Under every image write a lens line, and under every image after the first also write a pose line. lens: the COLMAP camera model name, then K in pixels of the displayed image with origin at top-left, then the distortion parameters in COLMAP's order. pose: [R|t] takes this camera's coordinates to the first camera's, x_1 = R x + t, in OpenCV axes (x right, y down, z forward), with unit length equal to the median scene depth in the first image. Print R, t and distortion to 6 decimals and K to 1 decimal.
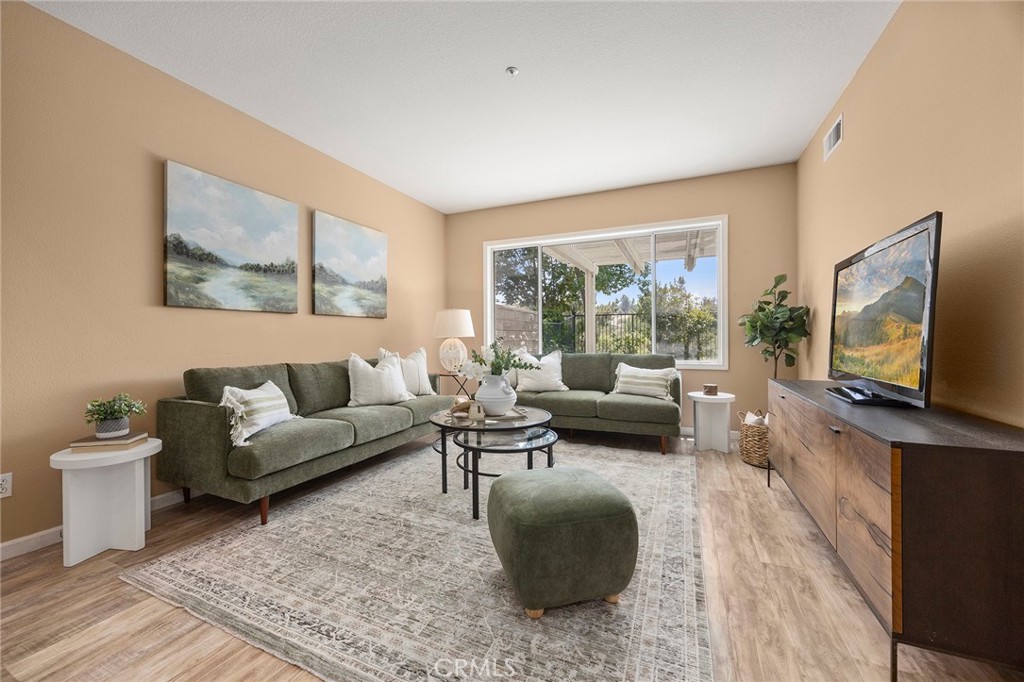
lens RADIAL K [[398.8, 0, 510.1], [0, 398.8, 333.1], [0, 0, 1]] dist [0.001188, 0.000019]
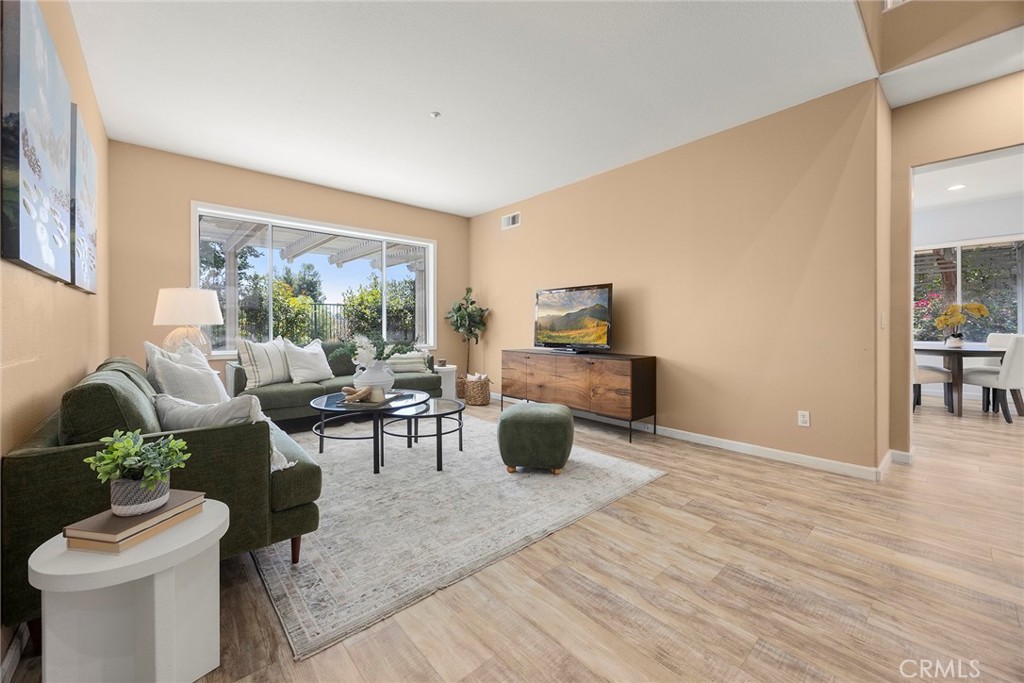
lens RADIAL K [[398.8, 0, 510.1], [0, 398.8, 333.6], [0, 0, 1]] dist [0.001188, 0.000019]
pose [[0.411931, -0.013507, 0.911115, -0.710217], [-0.008121, 0.999796, 0.018493, 0.005959], [-0.911179, -0.015017, 0.411737, 0.181259]]
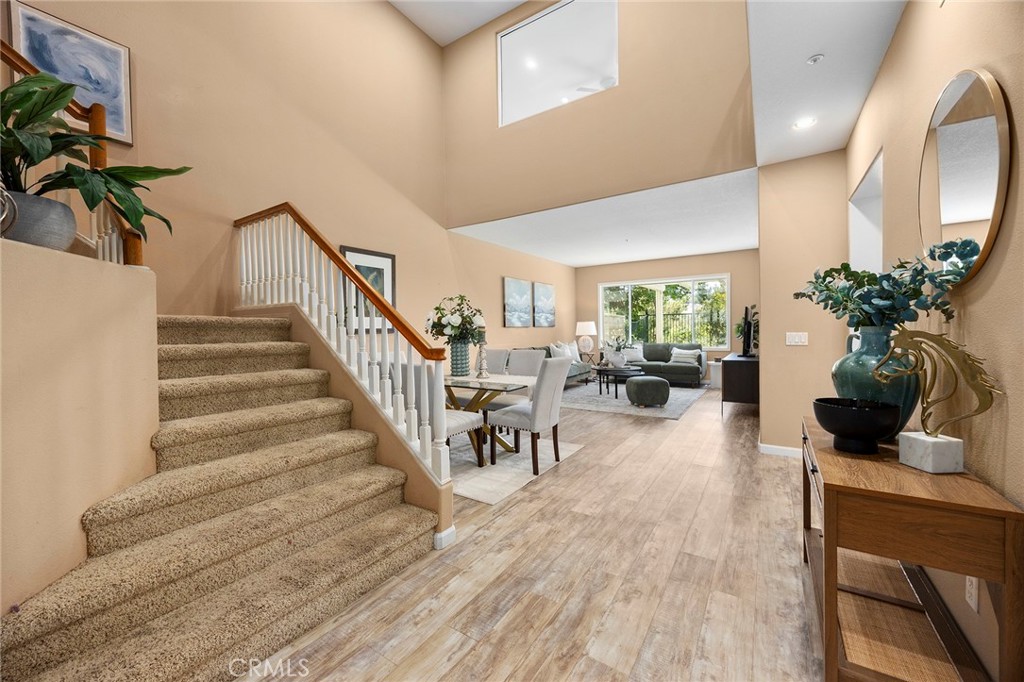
lens RADIAL K [[398.8, 0, 510.1], [0, 398.8, 333.1], [0, 0, 1]] dist [0.001188, 0.000019]
pose [[0.985945, -0.009307, -0.166810, -0.229967], [0.012723, 0.999730, 0.019422, -0.055399], [0.166585, -0.021272, 0.985798, -1.276764]]
